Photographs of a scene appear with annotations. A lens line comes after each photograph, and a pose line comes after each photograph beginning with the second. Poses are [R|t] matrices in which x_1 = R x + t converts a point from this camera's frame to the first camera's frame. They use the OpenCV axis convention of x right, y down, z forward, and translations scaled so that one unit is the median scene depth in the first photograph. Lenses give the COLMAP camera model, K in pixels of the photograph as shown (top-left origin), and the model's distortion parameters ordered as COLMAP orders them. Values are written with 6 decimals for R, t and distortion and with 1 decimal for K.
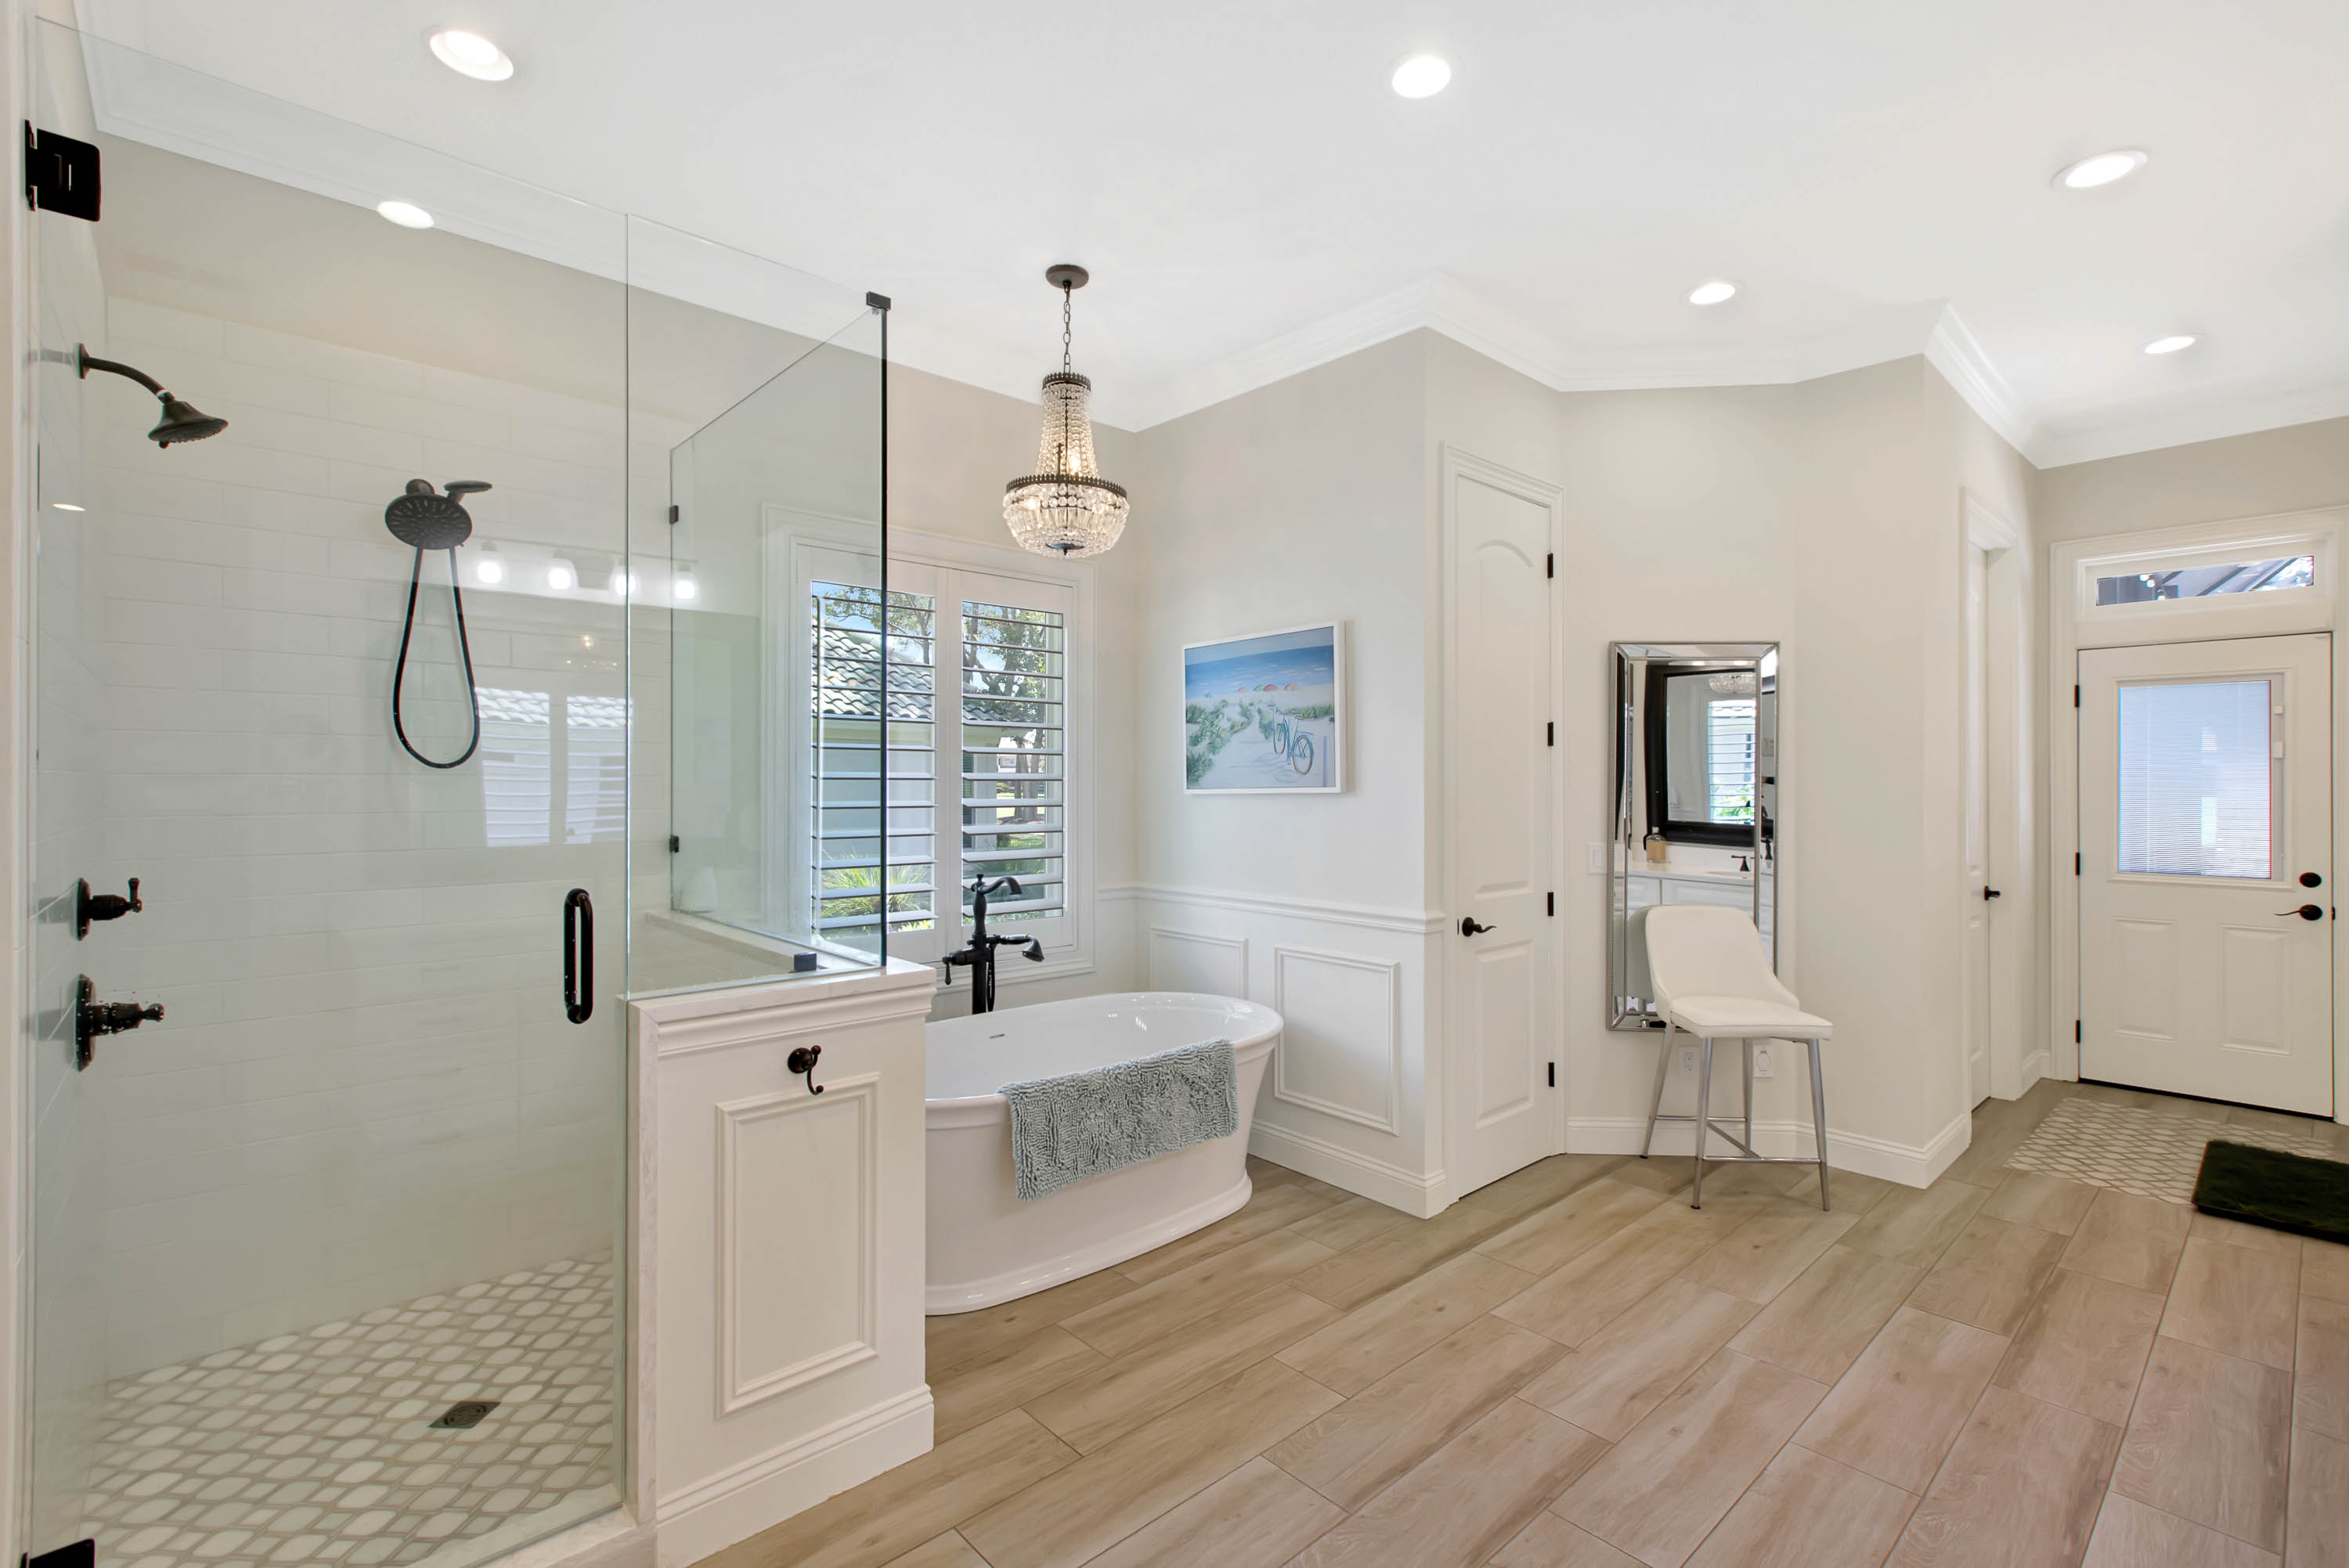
lens RADIAL K [[1055.3, 0, 1181.7], [0, 1055.3, 778.8], [0, 0, 1]] dist [0.004009, -0.001888]
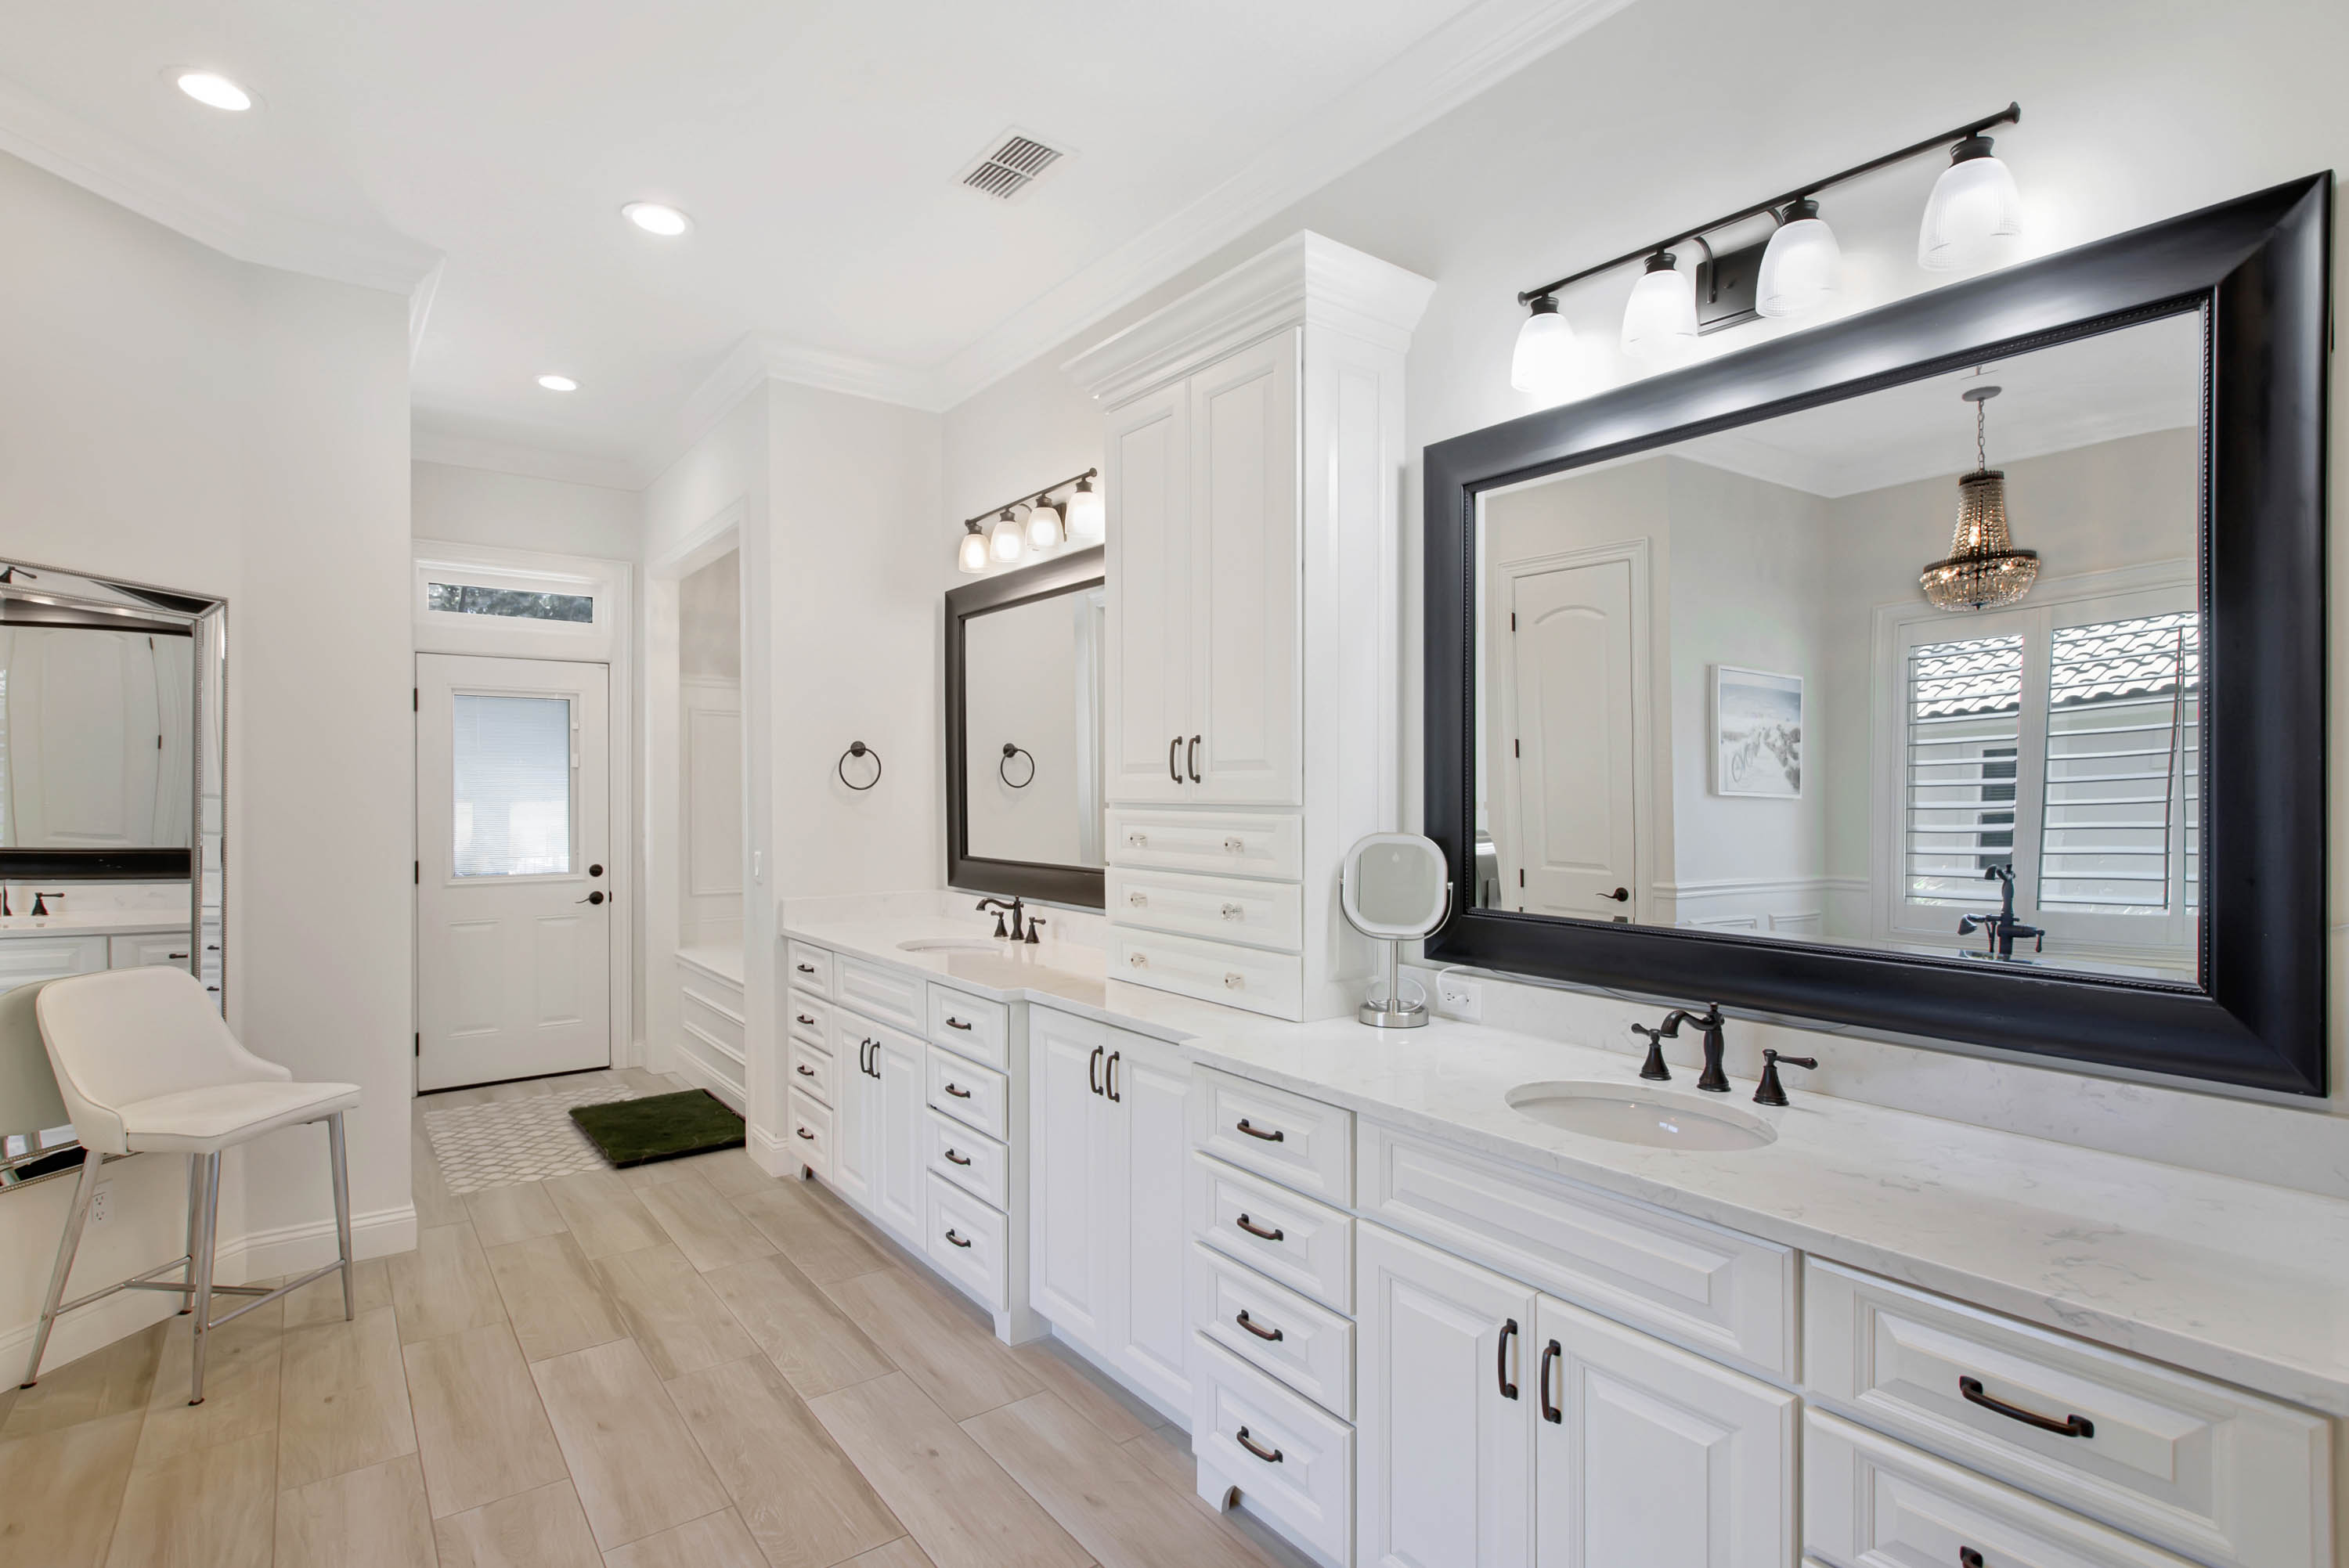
lens RADIAL K [[1153.3, 0, 1177.8], [0, 1153.3, 792.3], [0, 0, 1]] dist [-0.002778, -0.001091]
pose [[0.088369, -0.003071, 0.996083, -0.196611], [-0.002859, 0.999990, 0.003336, 0.001818], [-0.996084, -0.003142, 0.088359, 0.282359]]
